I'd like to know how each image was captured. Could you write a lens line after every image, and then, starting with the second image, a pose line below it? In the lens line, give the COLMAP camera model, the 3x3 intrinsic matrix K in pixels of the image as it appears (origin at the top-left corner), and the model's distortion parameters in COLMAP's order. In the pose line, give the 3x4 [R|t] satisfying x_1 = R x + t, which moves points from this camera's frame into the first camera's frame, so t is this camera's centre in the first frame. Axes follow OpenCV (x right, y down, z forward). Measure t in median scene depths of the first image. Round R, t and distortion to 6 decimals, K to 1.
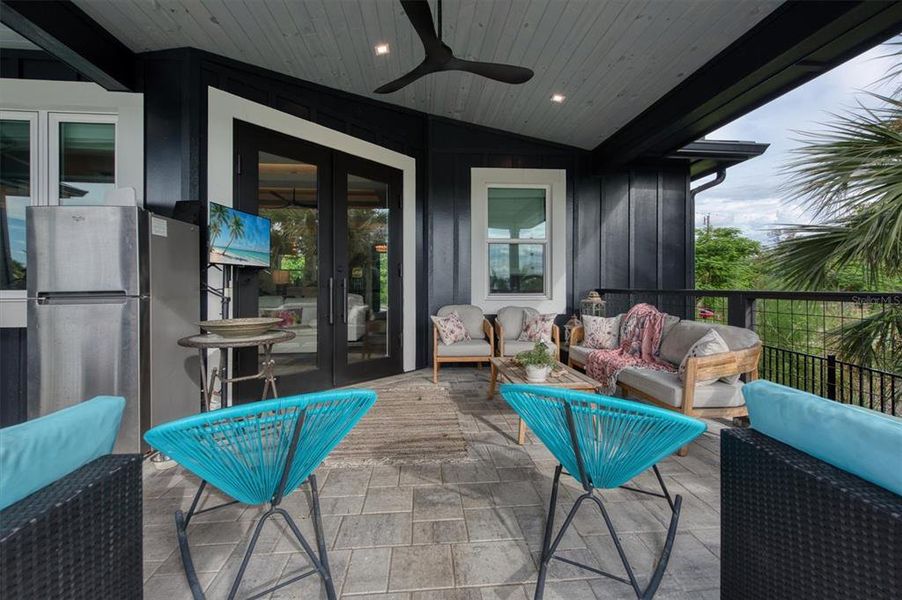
lens RADIAL K [[401.1, 0, 449.3], [0, 401.1, 292.8], [0, 0, 1]] dist [0.002679, -0.000008]
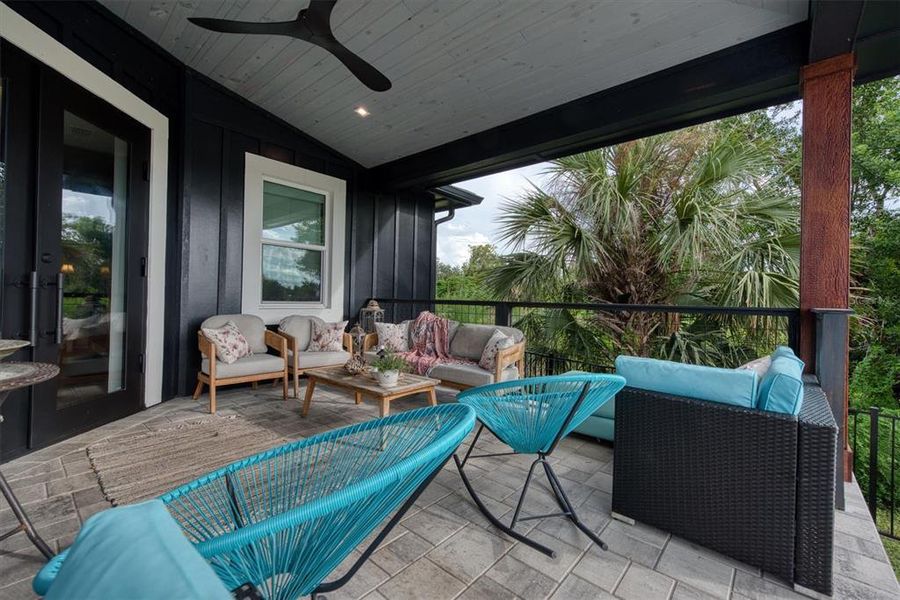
lens RADIAL K [[388.4, 0, 462.2], [0, 388.4, 304.8], [0, 0, 1]] dist [0.002800, 0.000052]
pose [[0.693450, 0.008010, 0.720461, -0.228884], [-0.011594, 0.999933, 0.000043, 0.005117], [-0.720412, -0.008383, 0.693496, 0.105090]]
